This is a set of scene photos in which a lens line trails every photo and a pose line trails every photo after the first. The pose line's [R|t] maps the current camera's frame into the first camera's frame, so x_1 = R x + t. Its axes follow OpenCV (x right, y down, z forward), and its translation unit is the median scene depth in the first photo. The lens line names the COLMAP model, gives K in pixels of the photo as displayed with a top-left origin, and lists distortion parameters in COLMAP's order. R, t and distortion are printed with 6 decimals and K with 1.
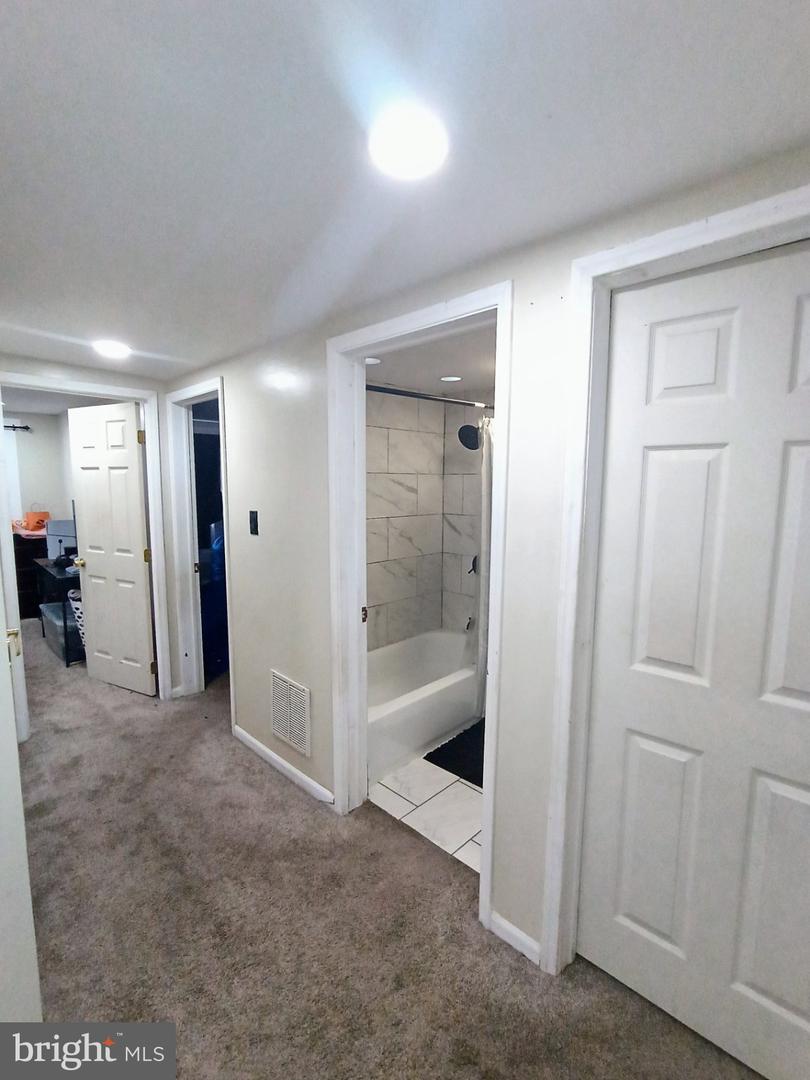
lens RADIAL K [[498.0, 0, 404.6], [0, 498.0, 540.1], [0, 0, 1]] dist [-0.005469, -0.000116]
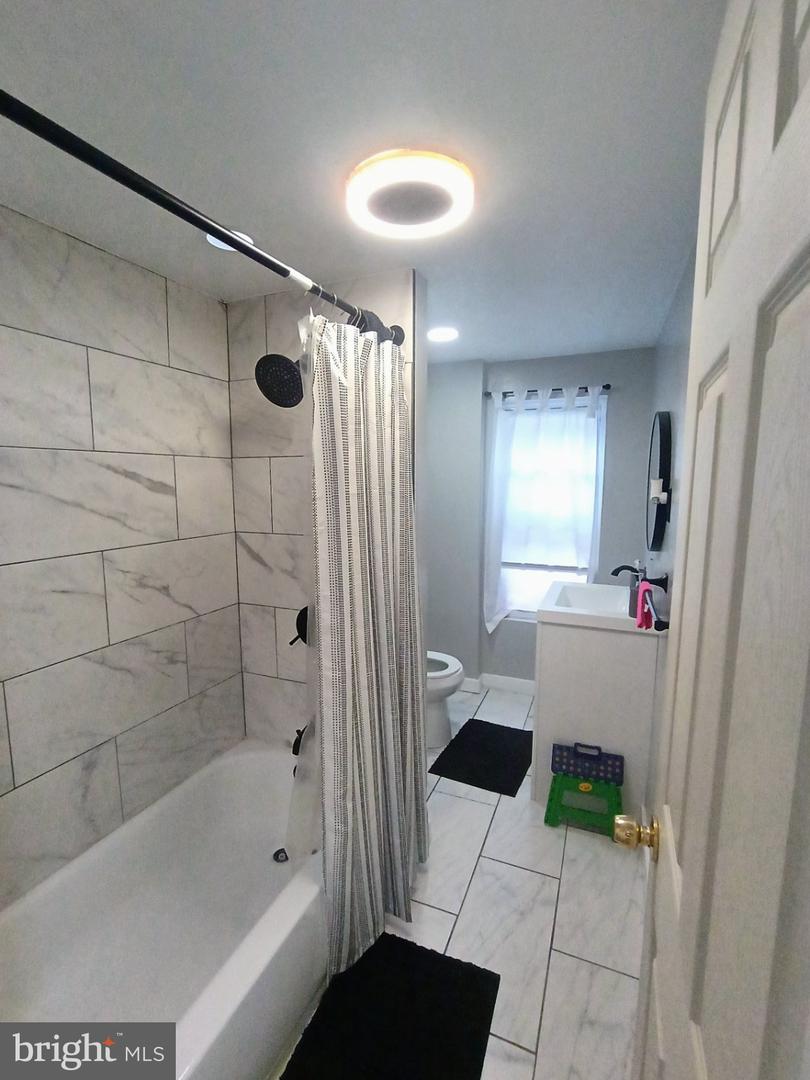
lens RADIAL K [[498.0, 0, 403.9], [0, 498.0, 543.5], [0, 0, 1]] dist [-0.005469, -0.000116]
pose [[0.931233, -0.054565, 0.360317, 0.056100], [0.050154, 0.998508, 0.021586, -0.045971], [-0.360957, -0.002030, 0.932580, 0.466615]]
